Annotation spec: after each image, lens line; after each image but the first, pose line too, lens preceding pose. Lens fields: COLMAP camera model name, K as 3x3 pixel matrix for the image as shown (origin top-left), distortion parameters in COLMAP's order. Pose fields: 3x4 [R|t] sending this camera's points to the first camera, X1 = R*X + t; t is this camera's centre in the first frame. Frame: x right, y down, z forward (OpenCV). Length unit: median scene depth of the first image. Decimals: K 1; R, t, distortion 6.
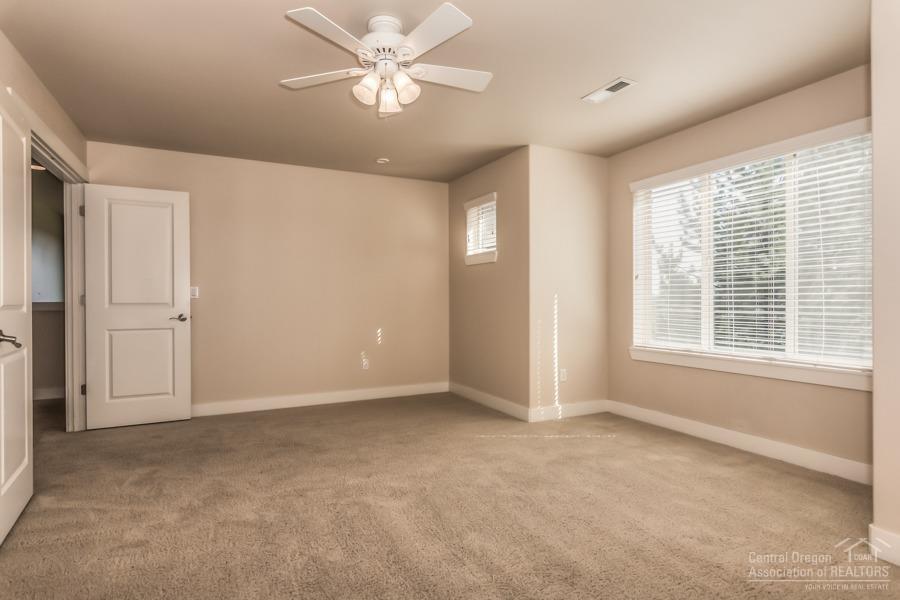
lens RADIAL K [[472.8, 0, 450.1], [0, 472.8, 303.1], [0, 0, 1]] dist [-0.001461, 0.000099]
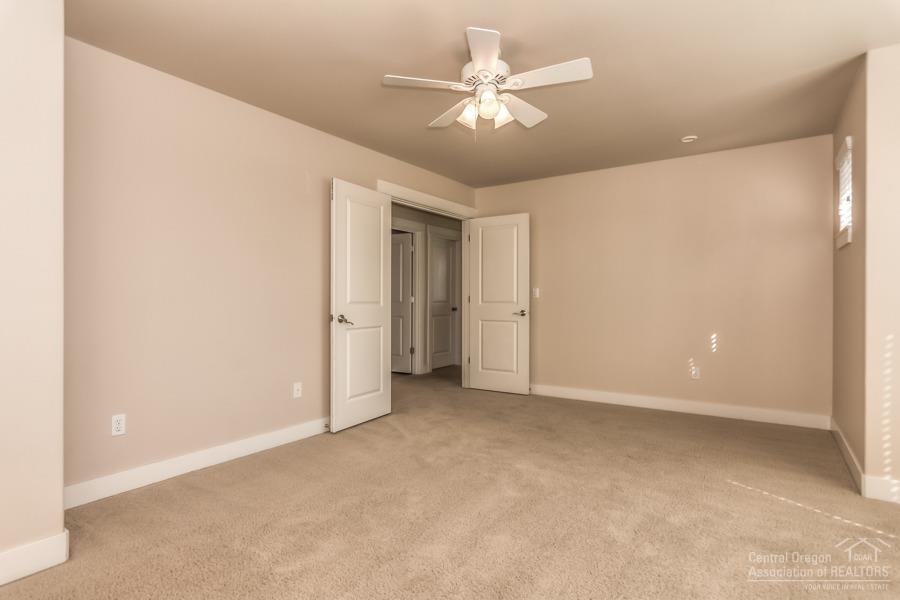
lens RADIAL K [[472.8, 0, 450.1], [0, 472.8, 303.1], [0, 0, 1]] dist [-0.001461, 0.000099]
pose [[0.493302, 0.009855, -0.869802, 0.456981], [-0.009427, 0.999938, 0.005984, -0.001618], [0.869807, 0.005248, 0.493364, 0.223403]]
